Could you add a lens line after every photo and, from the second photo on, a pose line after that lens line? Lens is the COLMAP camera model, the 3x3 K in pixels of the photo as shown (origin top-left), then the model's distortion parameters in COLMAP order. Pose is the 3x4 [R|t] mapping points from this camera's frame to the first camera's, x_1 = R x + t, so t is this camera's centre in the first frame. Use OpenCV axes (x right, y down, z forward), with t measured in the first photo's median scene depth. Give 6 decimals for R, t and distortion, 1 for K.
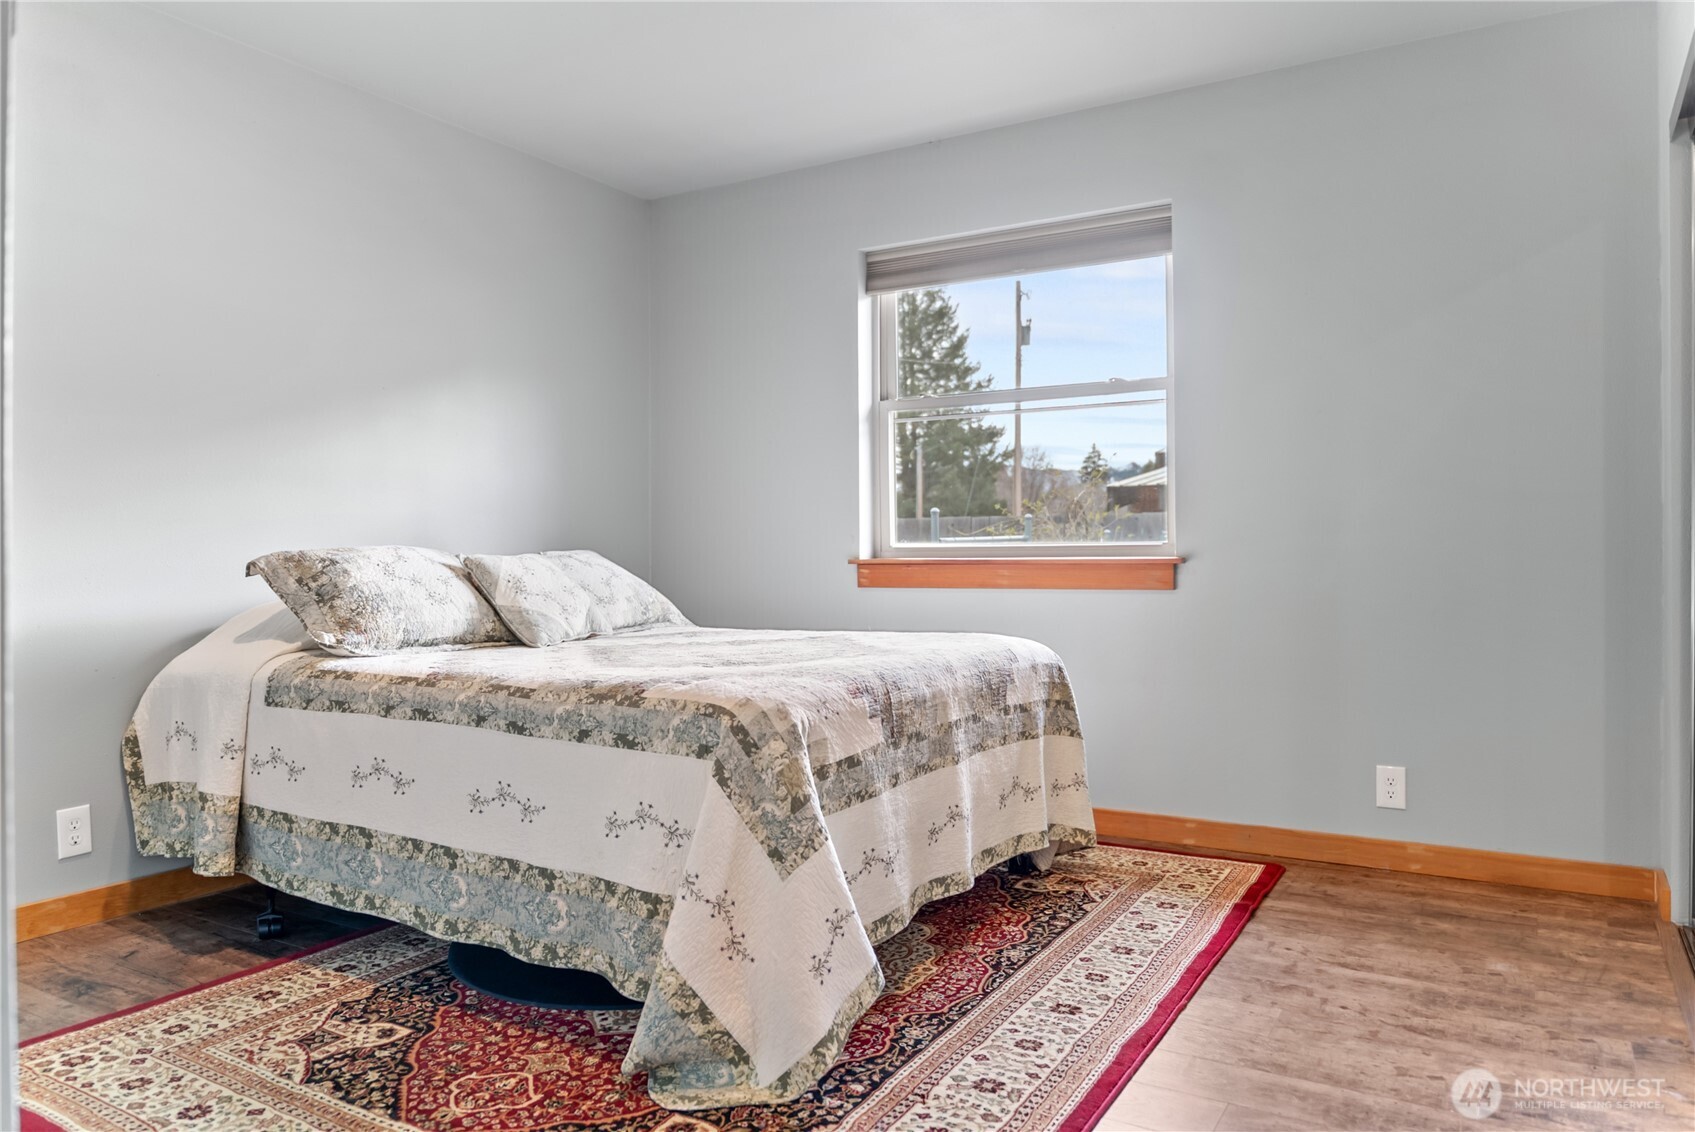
lens RADIAL K [[1151.2, 0, 847.5], [0, 1151.2, 566.0], [0, 0, 1]] dist [-0.017875, 0.001313]
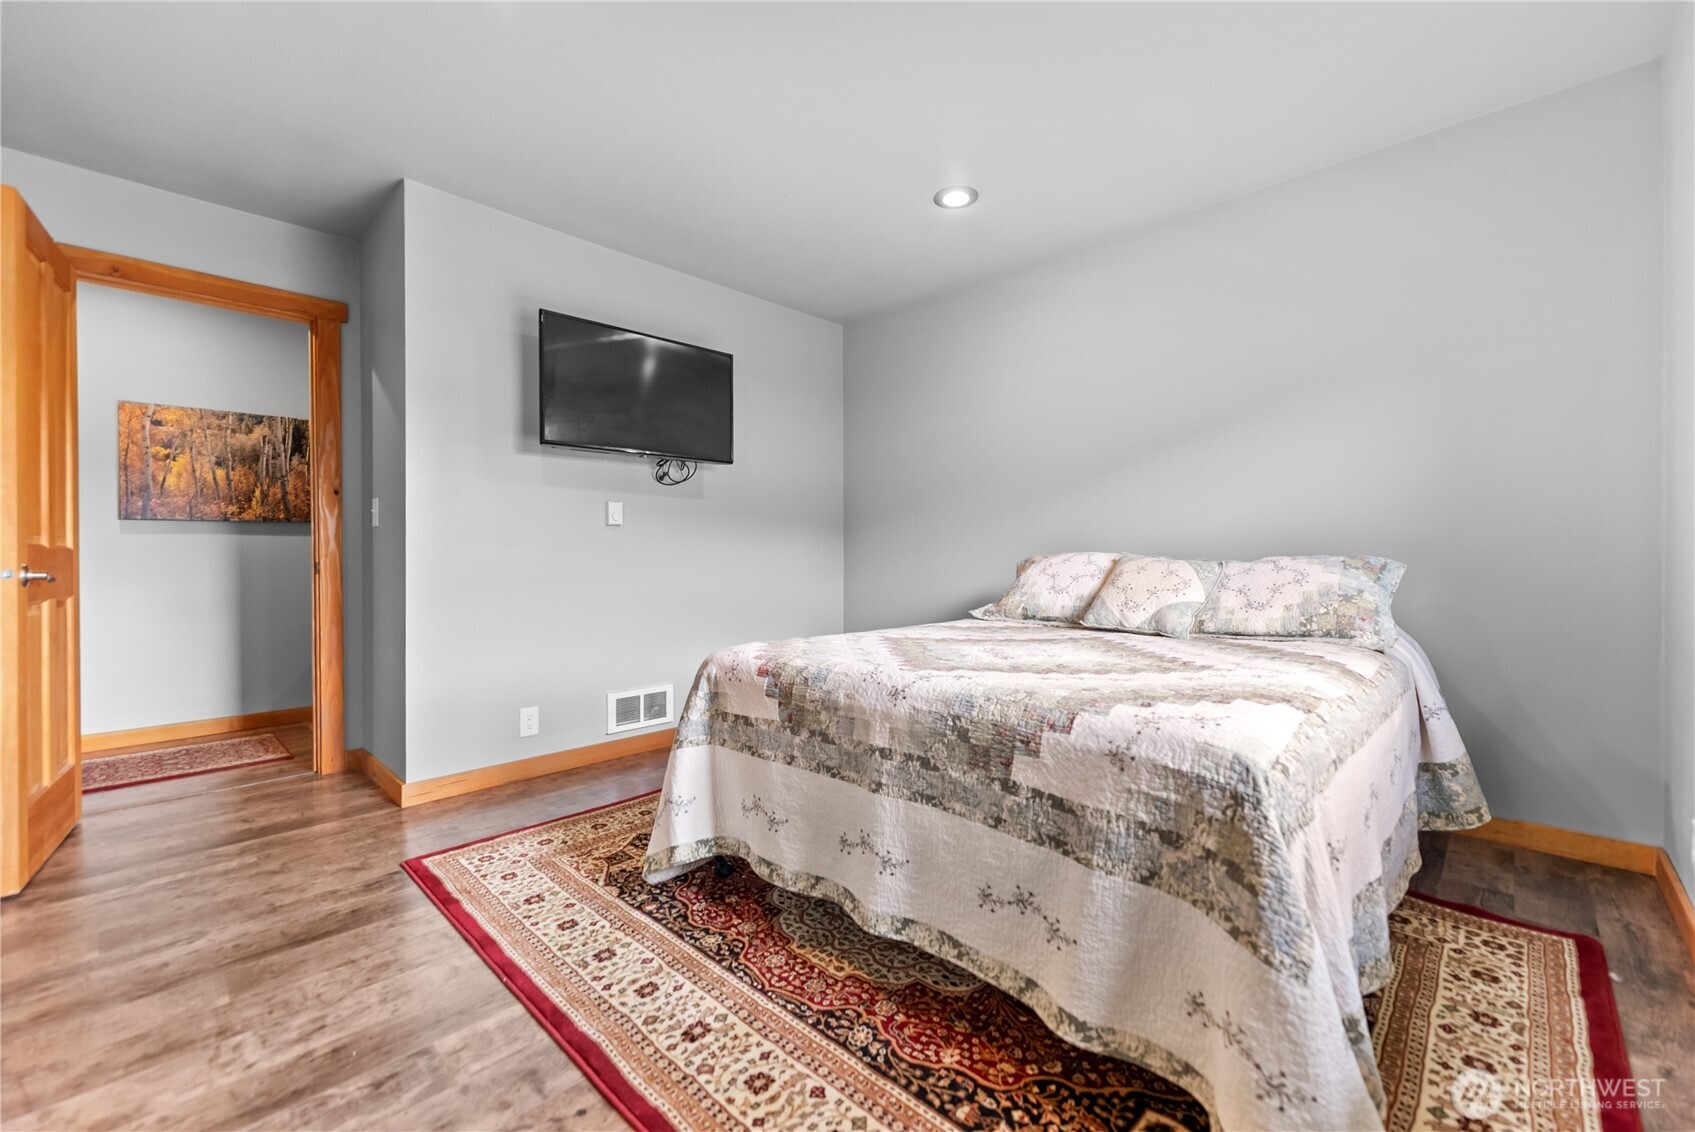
lens RADIAL K [[690.6, 0, 847.5], [0, 690.6, 566.0], [0, 0, 1]] dist [0.000336, 0.000007]
pose [[-0.226680, 0.023439, -0.973687, 0.629239], [-0.005523, 0.999663, 0.025350, -0.024581], [0.973954, 0.011124, -0.226475, 1.085690]]
